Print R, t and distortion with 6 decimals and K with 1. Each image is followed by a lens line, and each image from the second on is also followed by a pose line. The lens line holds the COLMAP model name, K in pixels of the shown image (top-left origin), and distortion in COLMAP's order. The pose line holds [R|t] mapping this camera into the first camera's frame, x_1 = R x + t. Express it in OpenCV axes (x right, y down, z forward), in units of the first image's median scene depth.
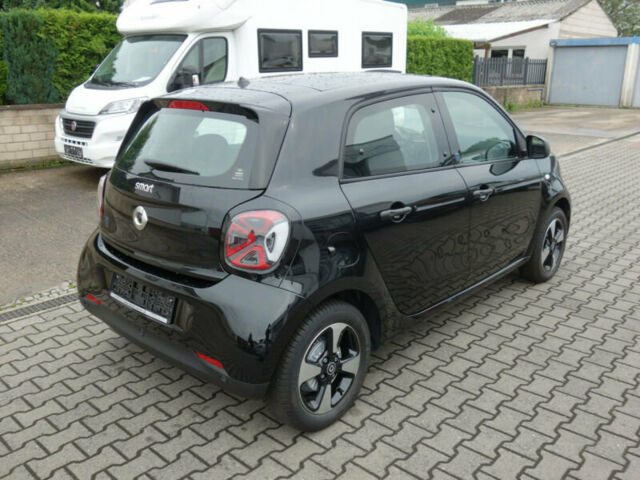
lens RADIAL K [[575.2, 0, 325.1], [0, 575.2, 231.7], [0, 0, 1]] dist [0.010240, 0.005330]
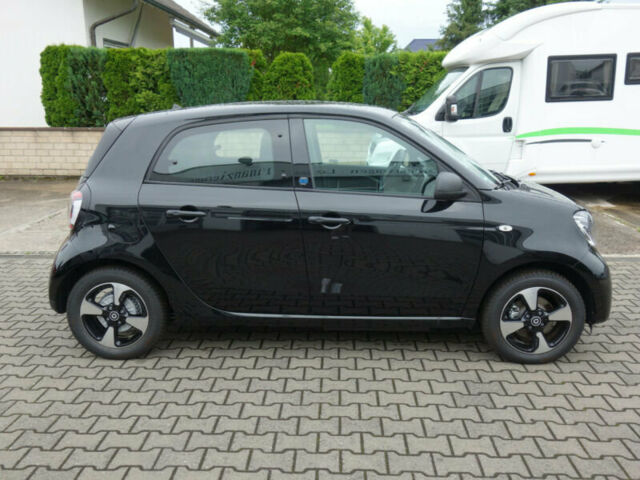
lens RADIAL K [[565.8, 0, 320.0], [0, 565.8, 240.0], [0, 0, 1]] dist [0.003496, 0.002500]
pose [[0.644205, 0.179745, -0.743433, 0.394172], [-0.204260, 0.977122, 0.059249, -0.035721], [0.737074, 0.113685, 0.666181, 0.137266]]
